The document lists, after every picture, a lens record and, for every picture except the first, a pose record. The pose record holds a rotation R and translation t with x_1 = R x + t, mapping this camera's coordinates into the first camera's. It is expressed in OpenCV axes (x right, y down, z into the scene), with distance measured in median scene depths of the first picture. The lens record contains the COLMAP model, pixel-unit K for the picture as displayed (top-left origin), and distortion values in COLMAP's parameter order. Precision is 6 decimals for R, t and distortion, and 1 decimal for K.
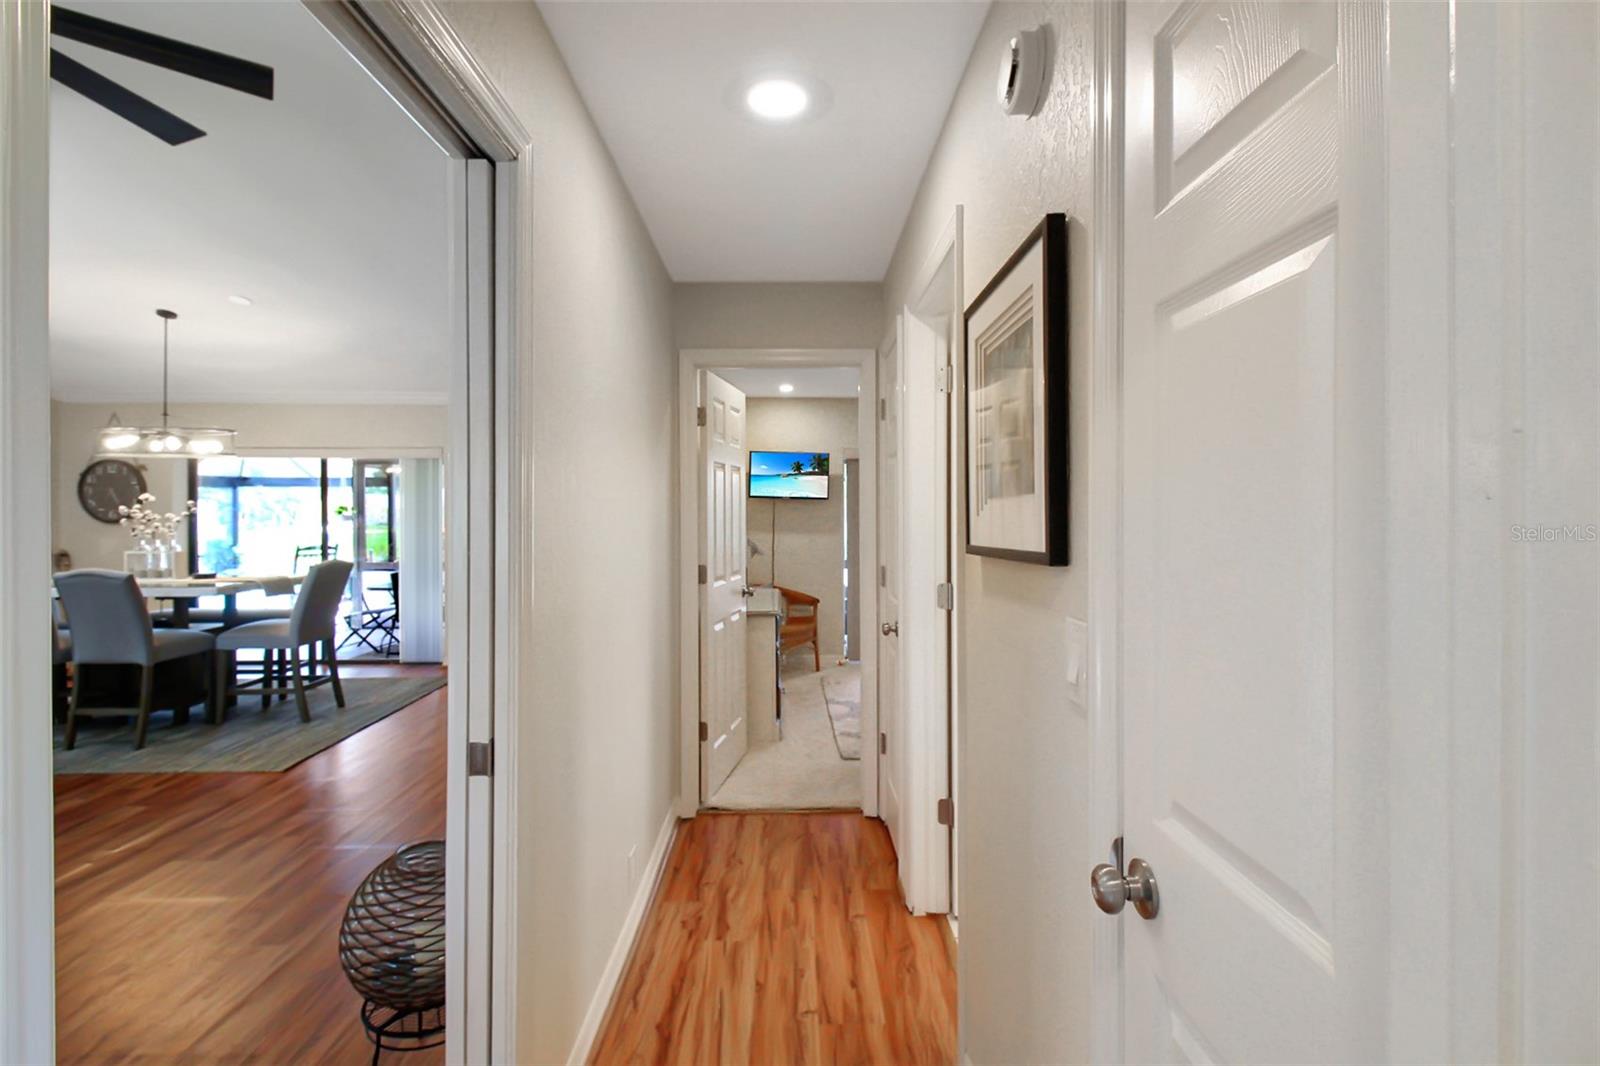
lens RADIAL K [[770.0, 0, 807.6], [0, 770.0, 513.1], [0, 0, 1]] dist [0.000416, 0.000188]
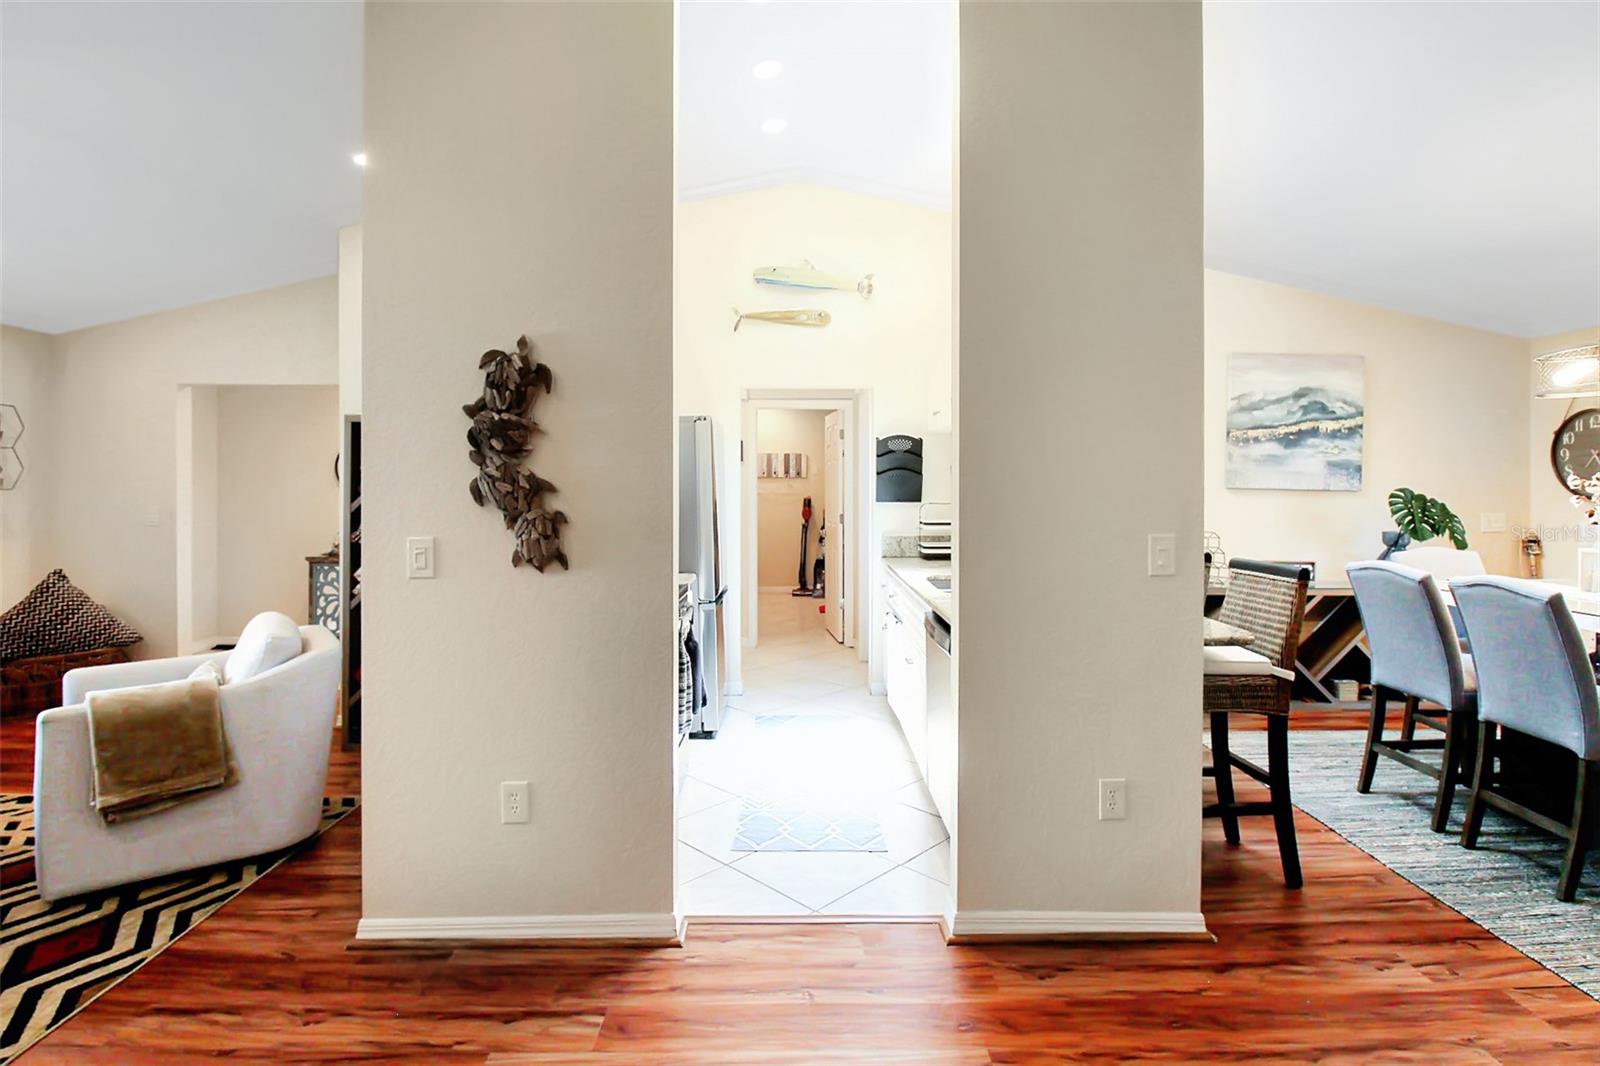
lens RADIAL K [[789.8, 0, 801.6], [0, 789.8, 487.5], [0, 0, 1]] dist [-0.000376, -0.012180]
pose [[-0.012504, 0.005182, -0.999908, -0.246010], [-0.002414, 0.999983, 0.005213, -0.000591], [0.999919, 0.002479, -0.012491, 0.374179]]
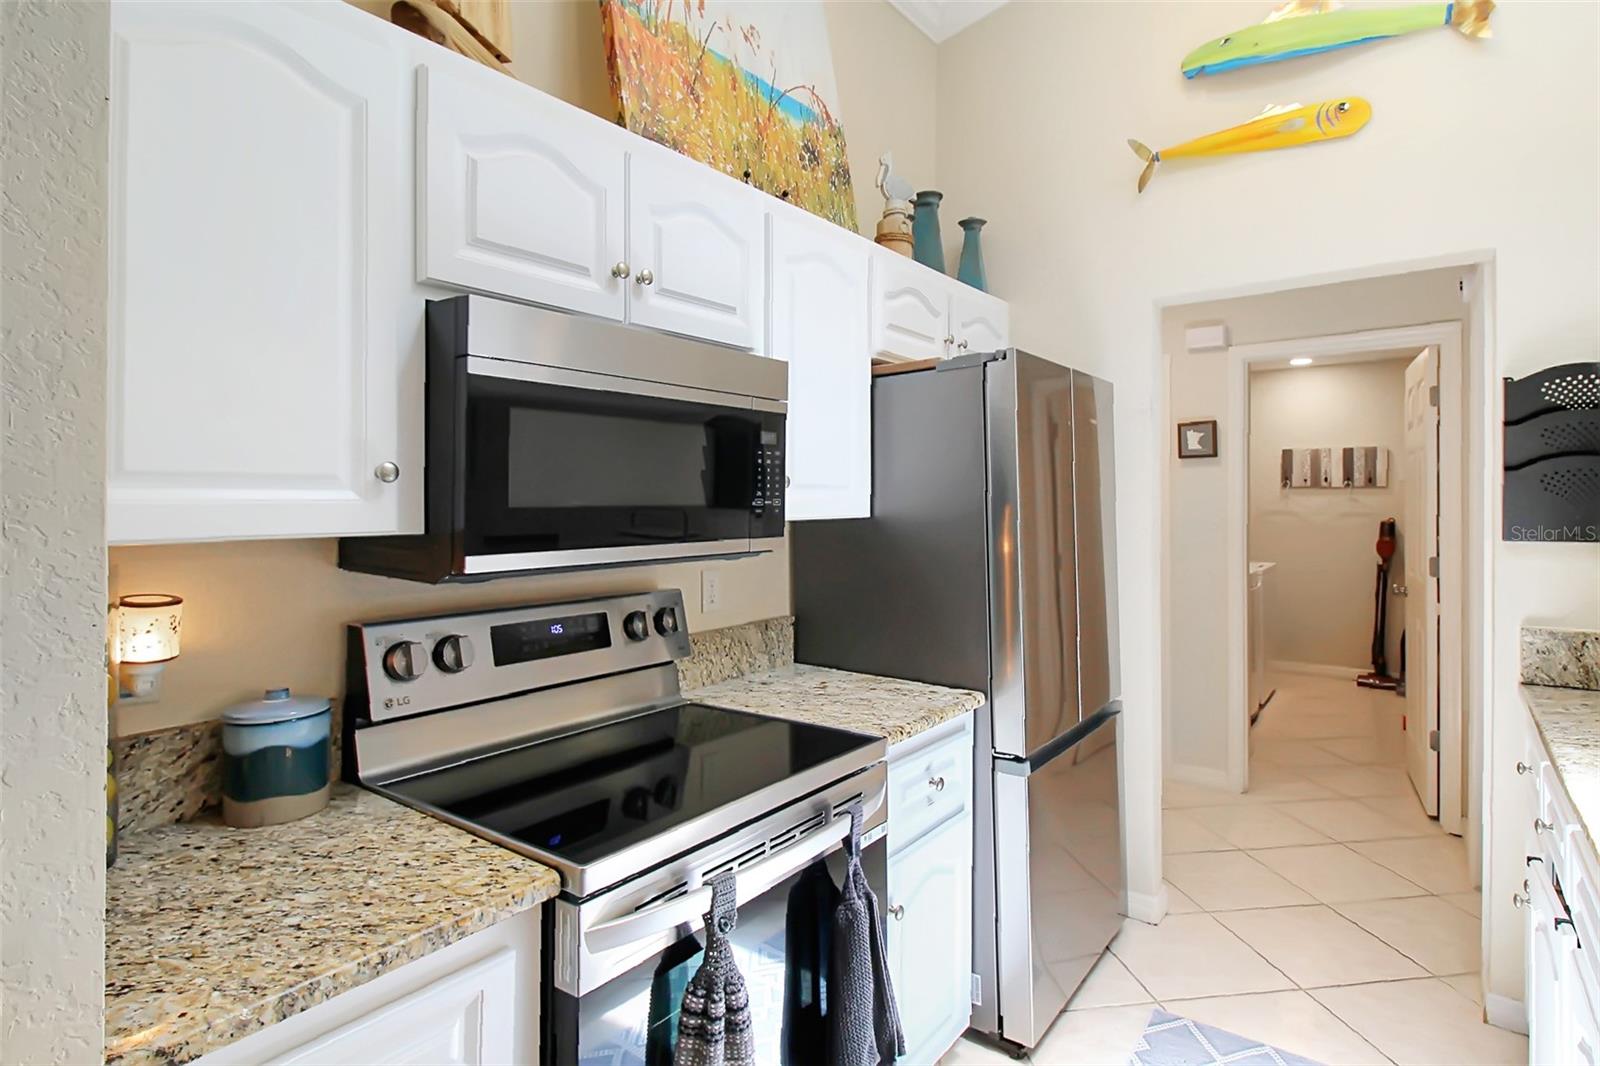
lens RADIAL K [[840.6, 0, 804.9], [0, 840.6, 507.0], [0, 0, 1]] dist [-0.014795, -0.000743]
pose [[-0.614115, 0.009178, -0.789163, -0.668699], [0.004931, 0.999957, 0.007793, 0.001068], [0.789201, 0.000895, -0.614134, 0.431307]]
